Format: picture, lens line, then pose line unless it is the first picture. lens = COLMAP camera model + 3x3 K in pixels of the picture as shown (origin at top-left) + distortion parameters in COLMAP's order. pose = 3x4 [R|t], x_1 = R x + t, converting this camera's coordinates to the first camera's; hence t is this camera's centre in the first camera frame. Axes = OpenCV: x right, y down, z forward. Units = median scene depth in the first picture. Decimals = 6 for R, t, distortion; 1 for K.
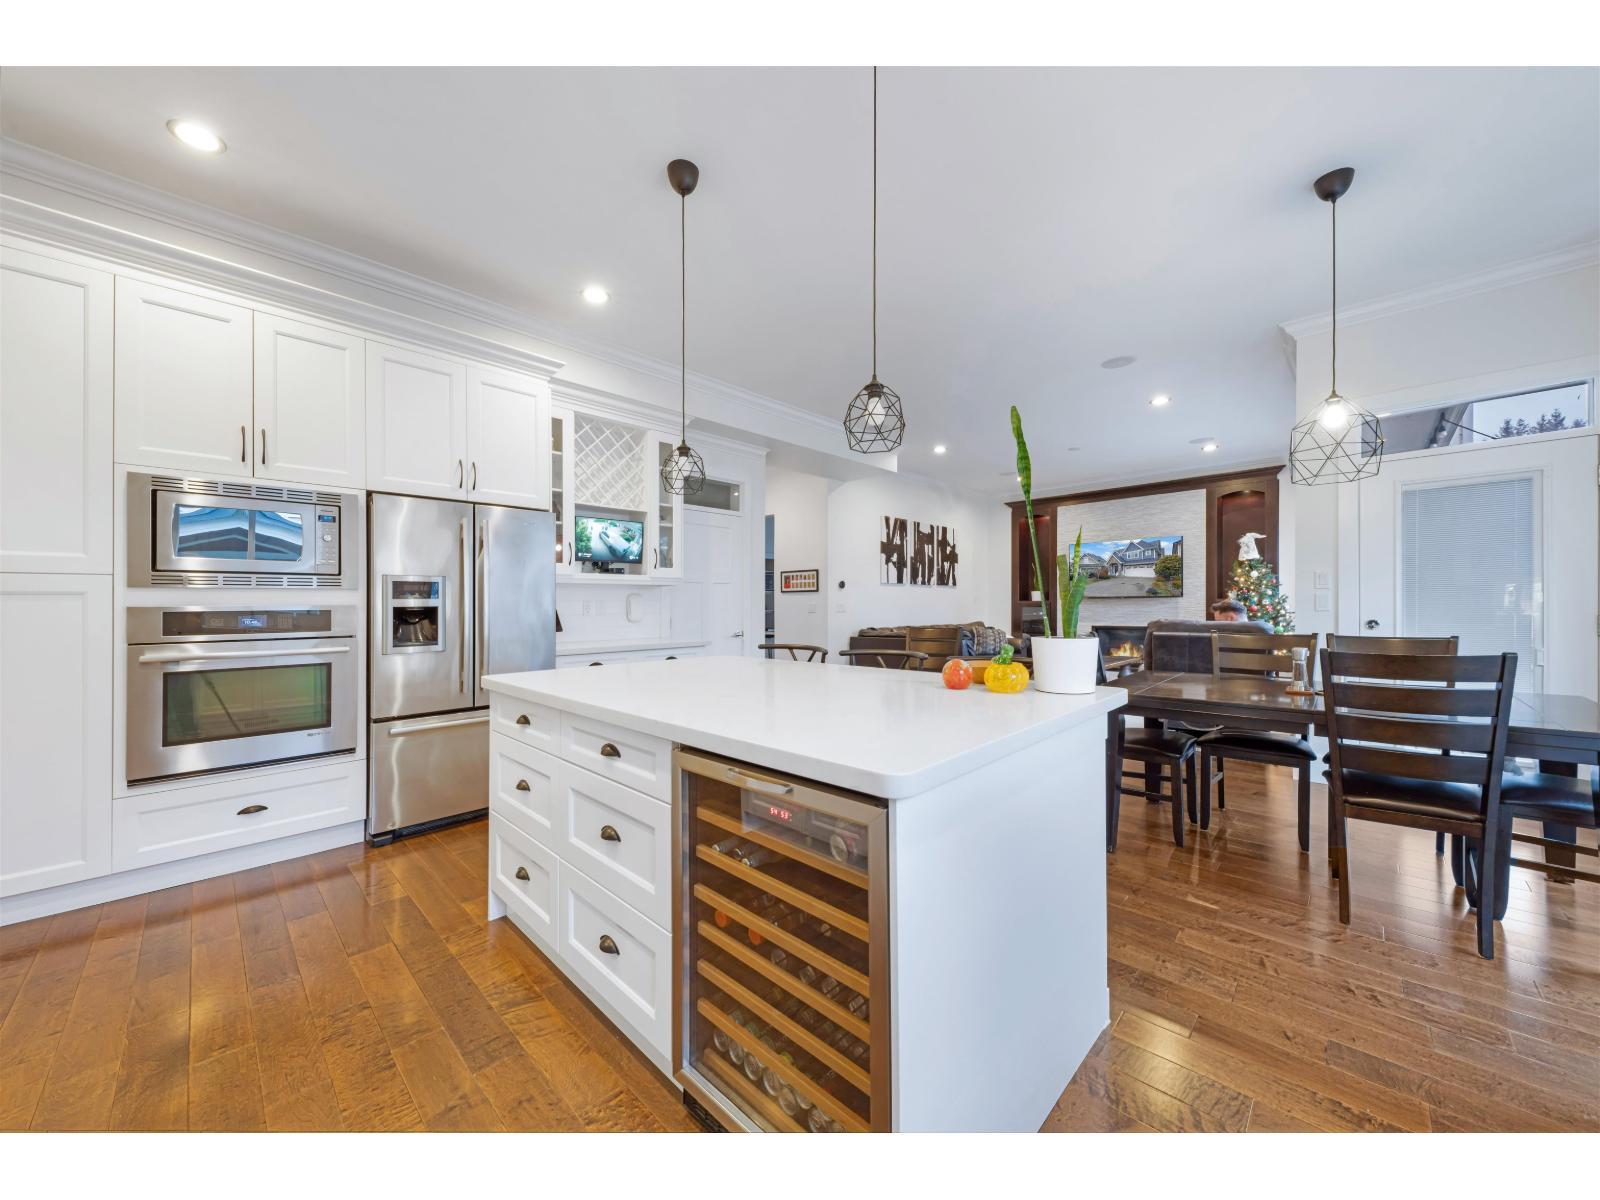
lens RADIAL K [[560.2, 0, 798.1], [0, 560.2, 628.7], [0, 0, 1]] dist [0.000915, 0.000018]
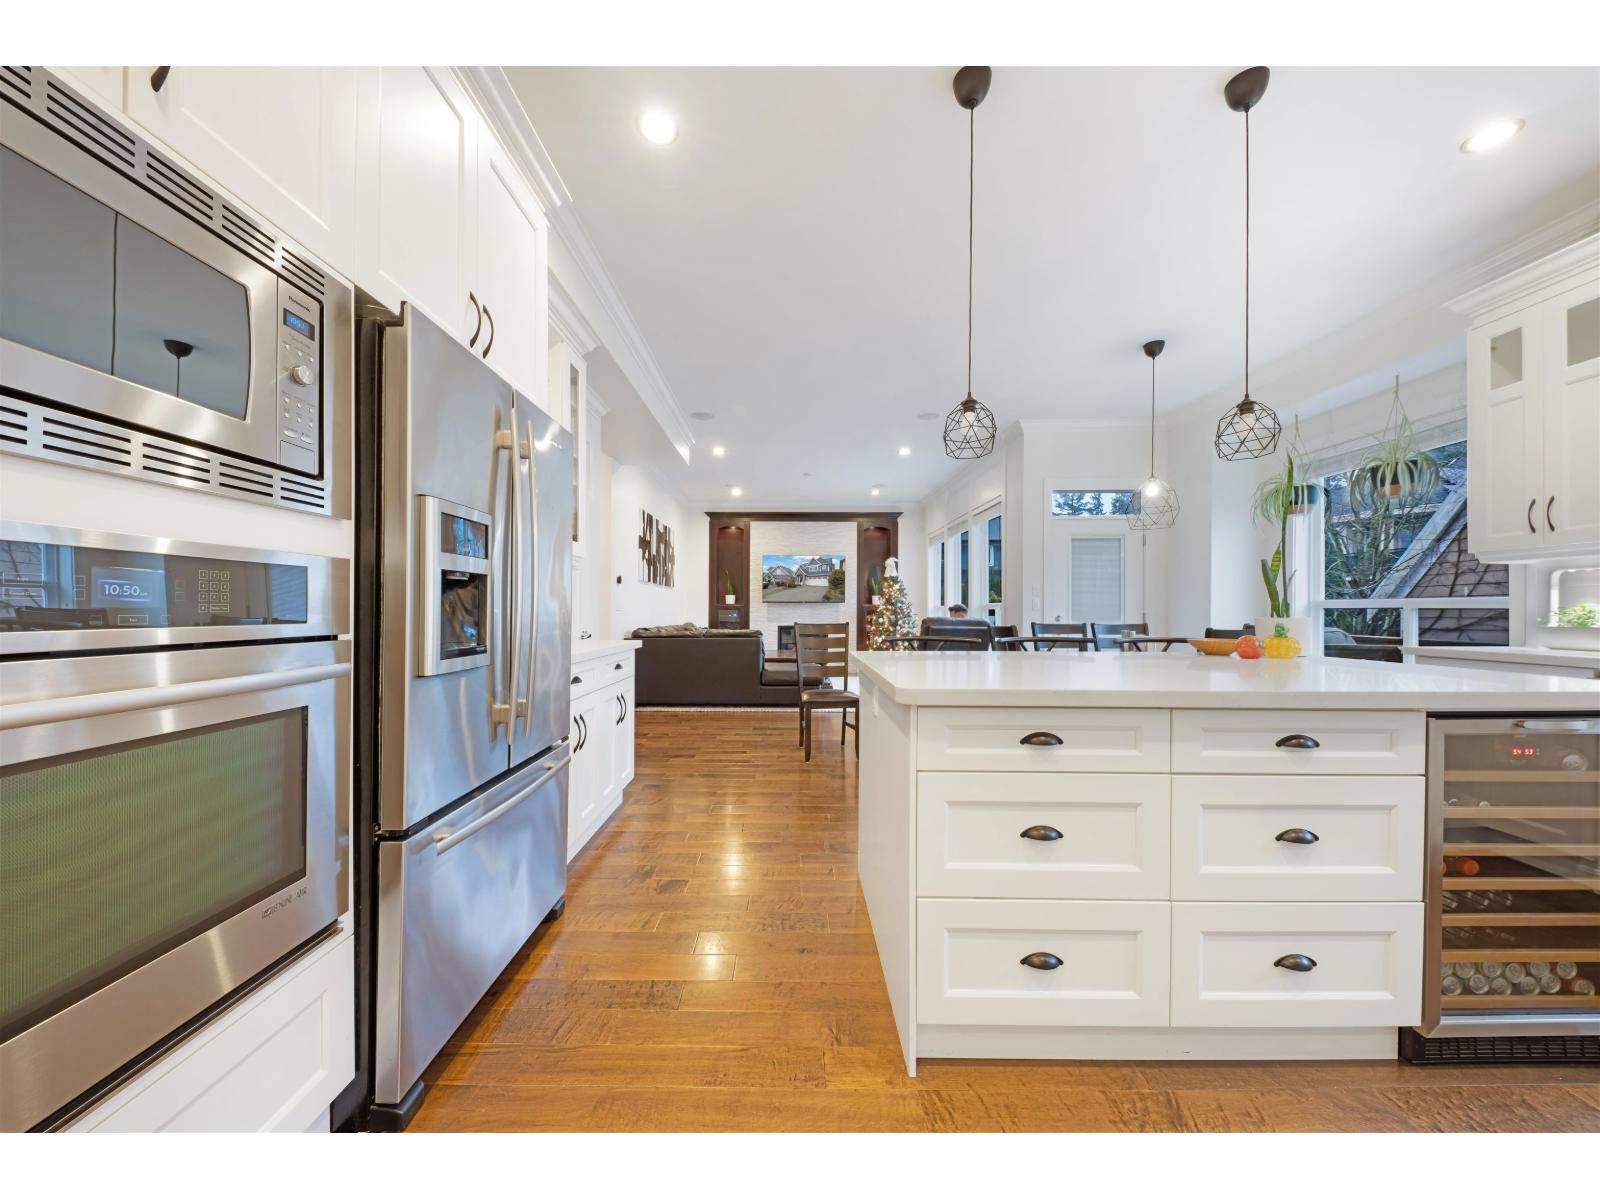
lens RADIAL K [[547.4, 0, 784.2], [0, 547.4, 608.9], [0, 0, 1]] dist [0.000191, -0.000056]
pose [[0.723631, 0.011290, 0.690095, -0.280562], [0.022064, 0.998977, -0.039480, 0.006095], [-0.689835, 0.043796, 0.722641, 0.169220]]
